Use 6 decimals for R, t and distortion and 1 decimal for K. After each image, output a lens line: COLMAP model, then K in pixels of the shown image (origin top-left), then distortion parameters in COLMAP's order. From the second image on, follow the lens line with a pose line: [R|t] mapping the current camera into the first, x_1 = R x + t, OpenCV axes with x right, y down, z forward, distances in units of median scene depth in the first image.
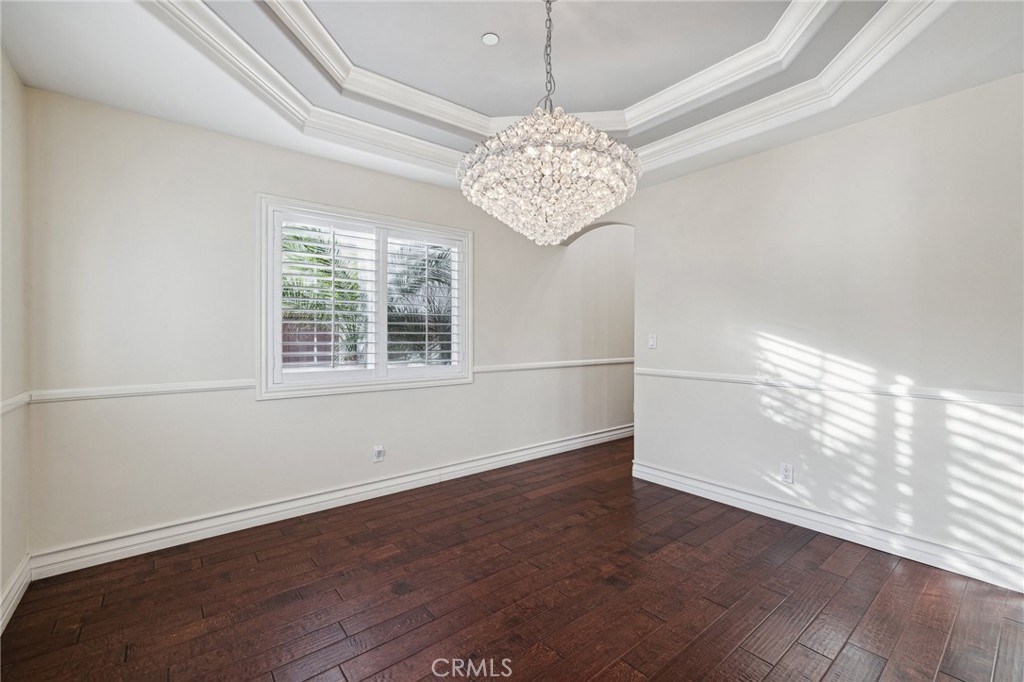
lens RADIAL K [[426.4, 0, 515.7], [0, 426.4, 335.1], [0, 0, 1]] dist [-0.001559, -0.000135]
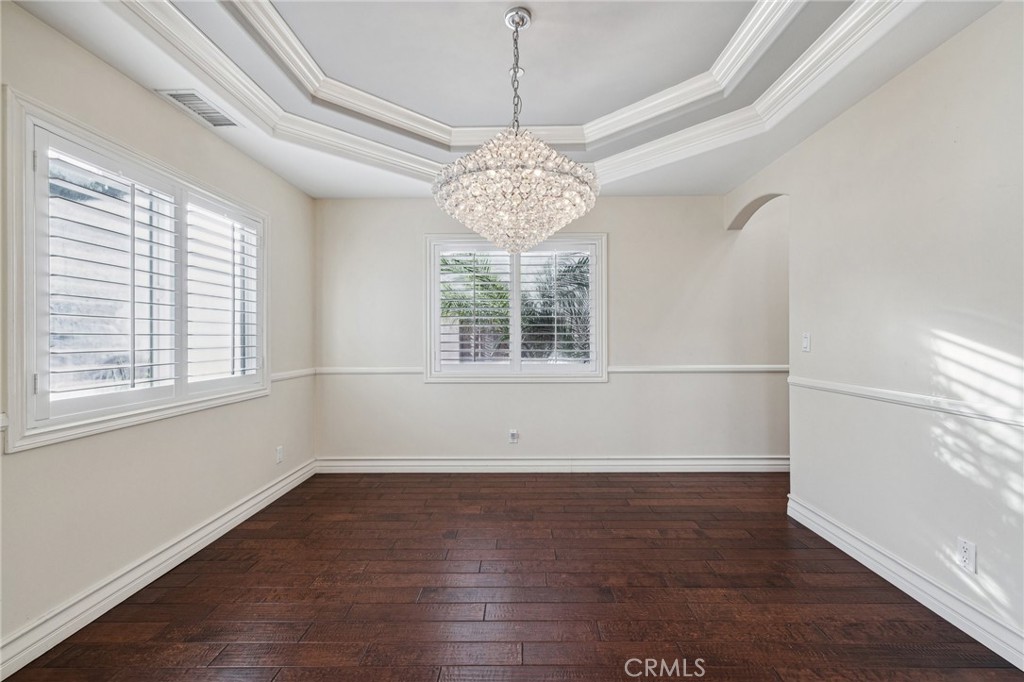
lens RADIAL K [[431.4, 0, 518.4], [0, 431.4, 334.6], [0, 0, 1]] dist [-0.000132, 0.000069]
pose [[0.774930, -0.005644, -0.632022, 0.448615], [0.004190, 0.999984, -0.003793, 0.001671], [0.632033, 0.000291, 0.774941, 0.082214]]
